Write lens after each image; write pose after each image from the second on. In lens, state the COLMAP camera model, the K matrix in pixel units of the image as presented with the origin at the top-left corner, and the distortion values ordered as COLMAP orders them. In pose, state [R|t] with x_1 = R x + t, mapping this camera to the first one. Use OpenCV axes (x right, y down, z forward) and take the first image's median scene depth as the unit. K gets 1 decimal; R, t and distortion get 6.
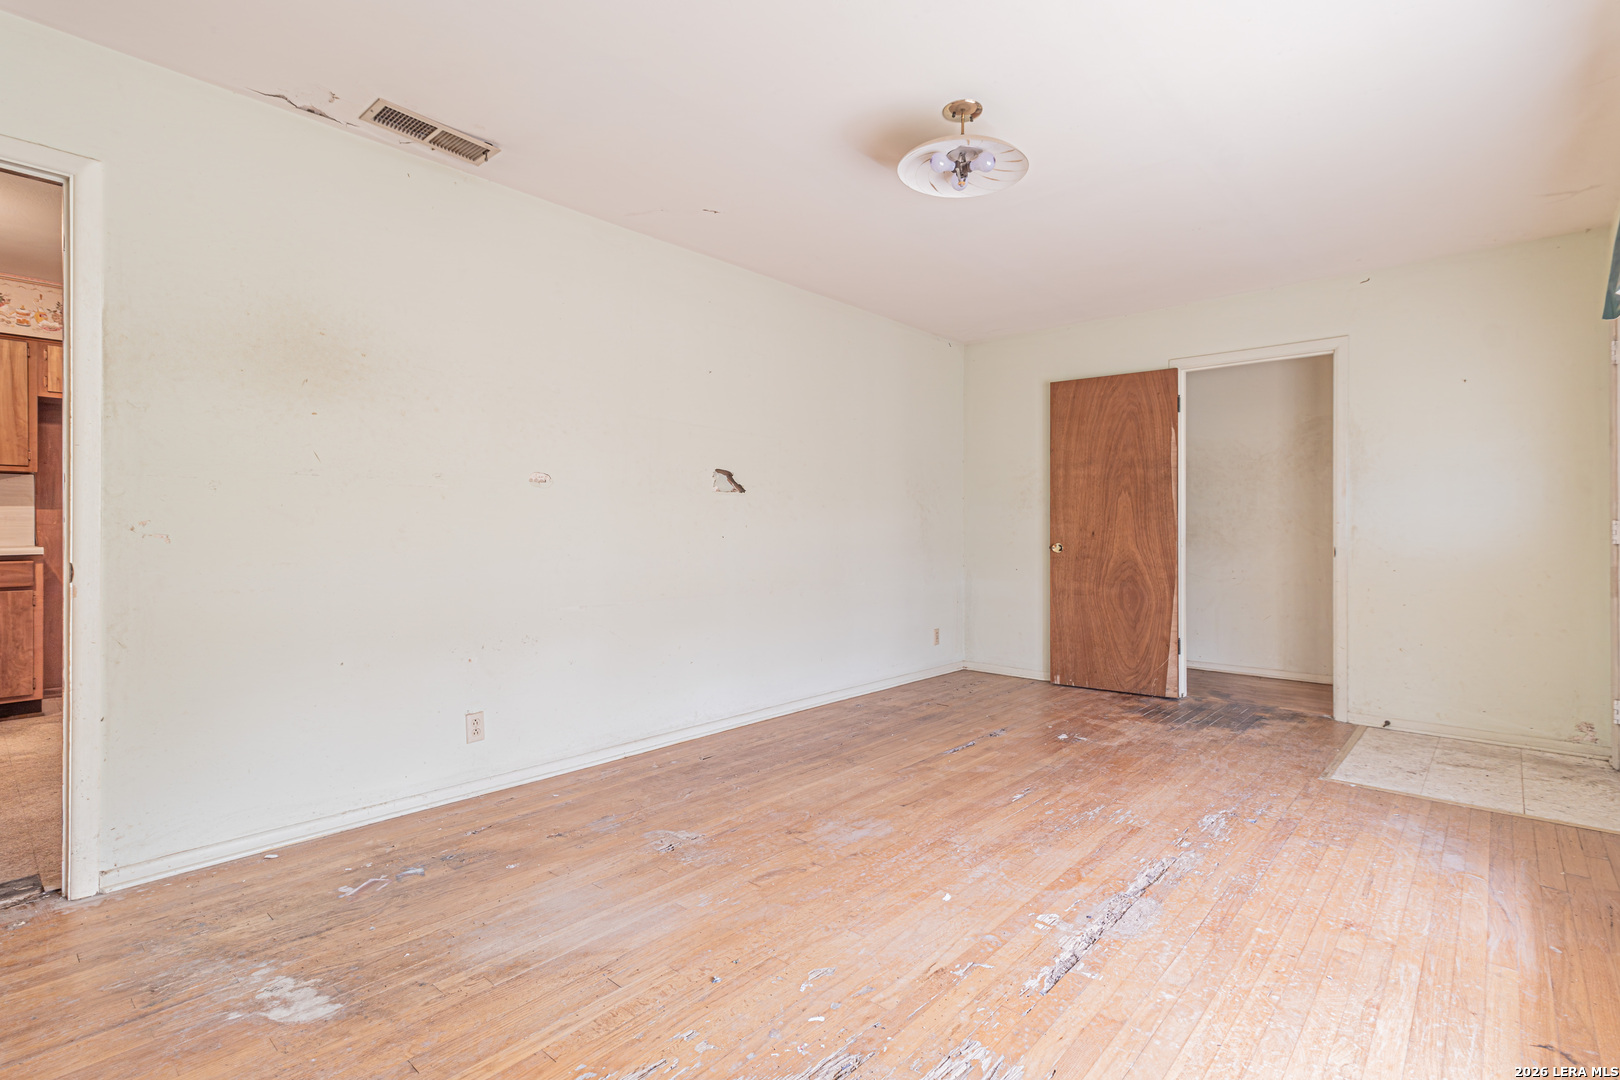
lens RADIAL K [[743.1, 0, 812.2], [0, 743.1, 529.5], [0, 0, 1]] dist [0.002319, 0.000899]
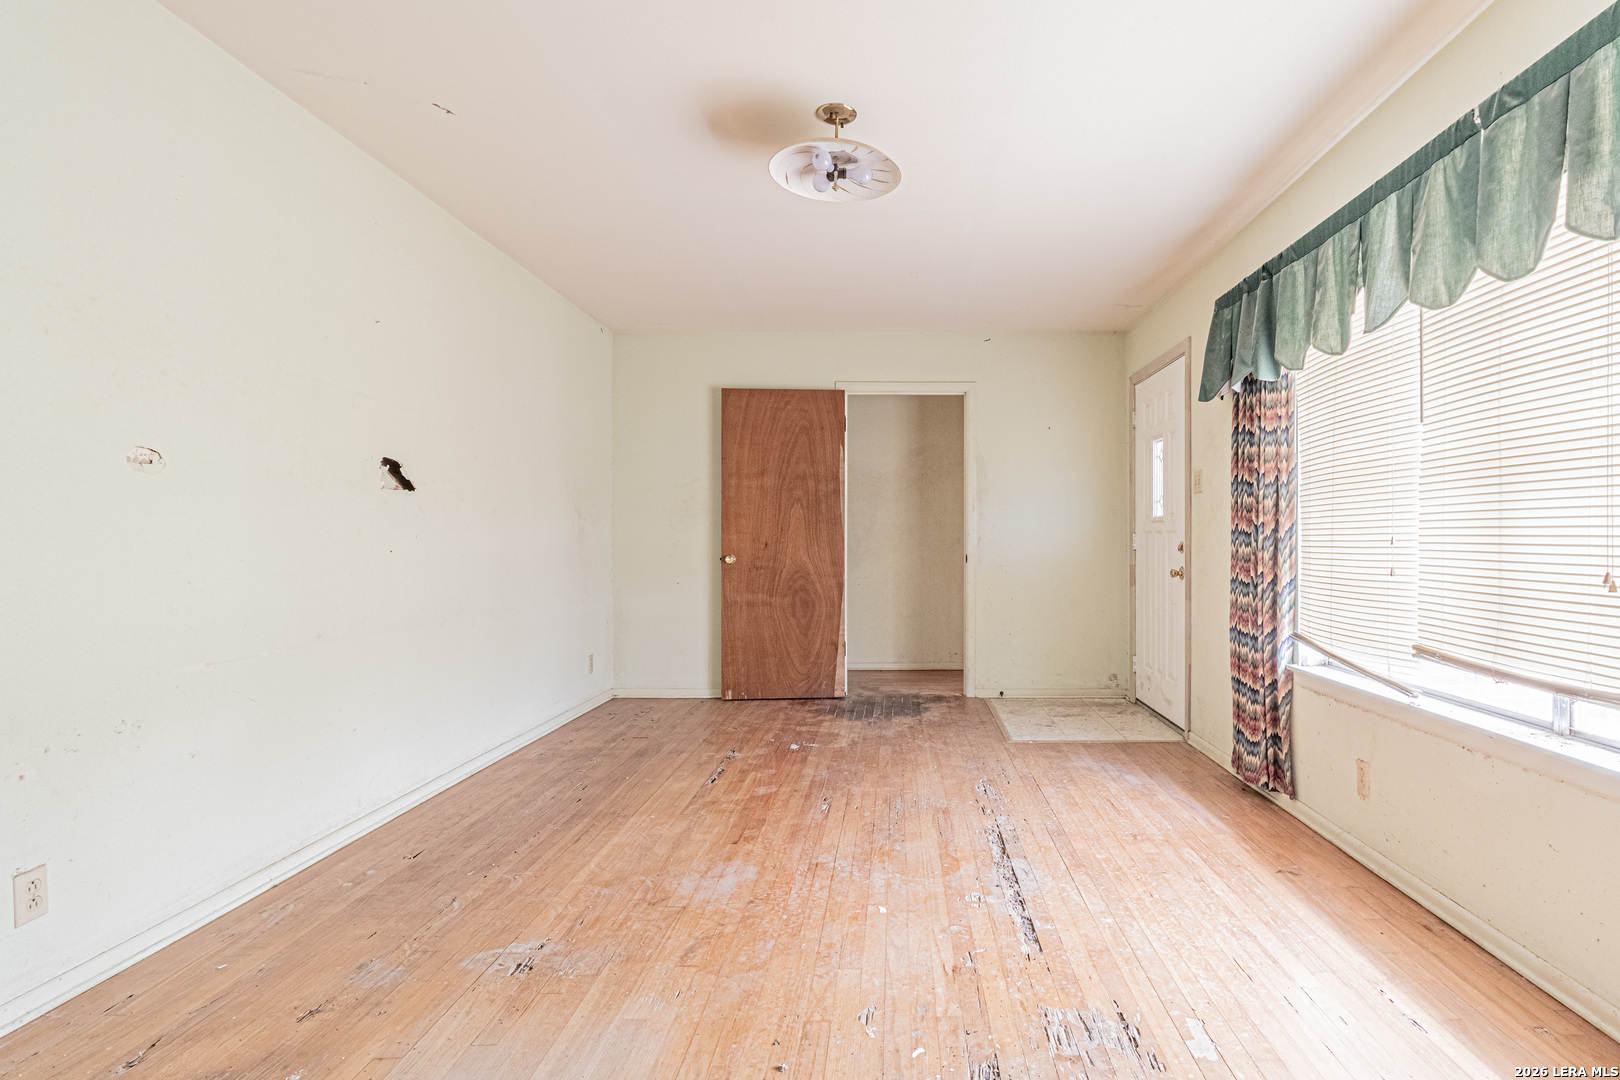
lens RADIAL K [[832.7, 0, 810.0], [0, 832.7, 540.0], [0, 0, 1]] dist [0.001643, 0.000095]
pose [[0.763225, -0.001334, 0.646131, -0.391817], [0.001817, 0.999998, -0.000081, -0.000182], [-0.646130, 0.001235, 0.763227, 0.134646]]
